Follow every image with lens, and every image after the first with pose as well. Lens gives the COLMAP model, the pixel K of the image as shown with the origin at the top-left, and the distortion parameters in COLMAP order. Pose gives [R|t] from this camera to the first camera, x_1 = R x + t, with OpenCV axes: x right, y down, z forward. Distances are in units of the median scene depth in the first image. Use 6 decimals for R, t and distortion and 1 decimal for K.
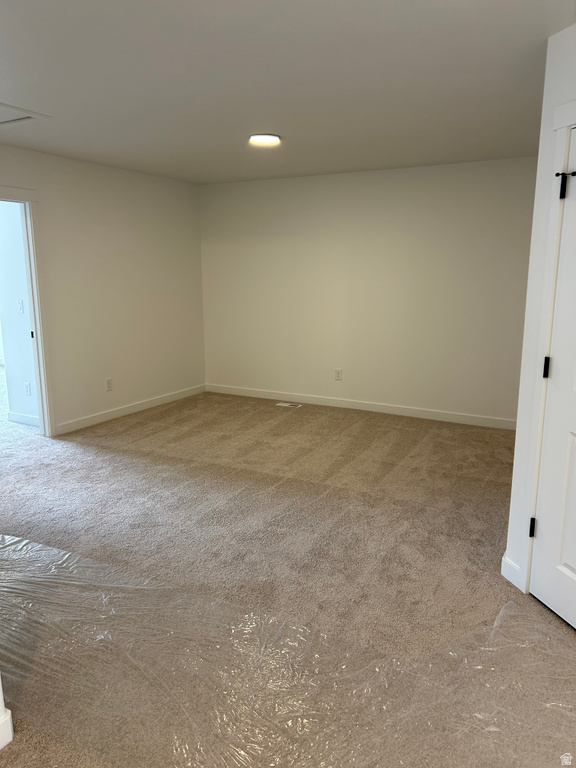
lens RADIAL K [[576.2, 0, 289.5], [0, 576.2, 386.1], [0, 0, 1]] dist [0.062226, -0.069836]
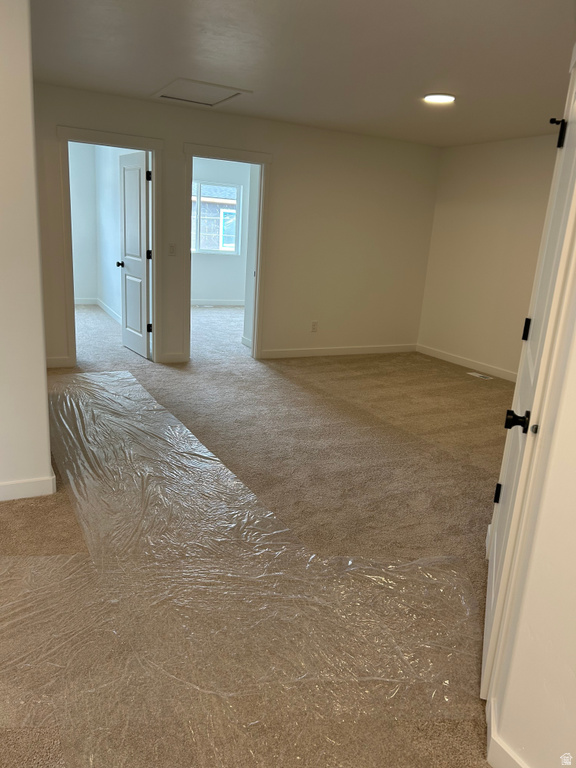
lens RADIAL K [[576.2, 0, 289.5], [0, 576.2, 386.1], [0, 0, 1]] dist [0.062226, -0.069836]
pose [[0.831636, 0.198492, -0.518636, 0.371939], [-0.176879, 0.979977, 0.091429, 0.024772], [0.526399, 0.015700, 0.850093, -0.009425]]
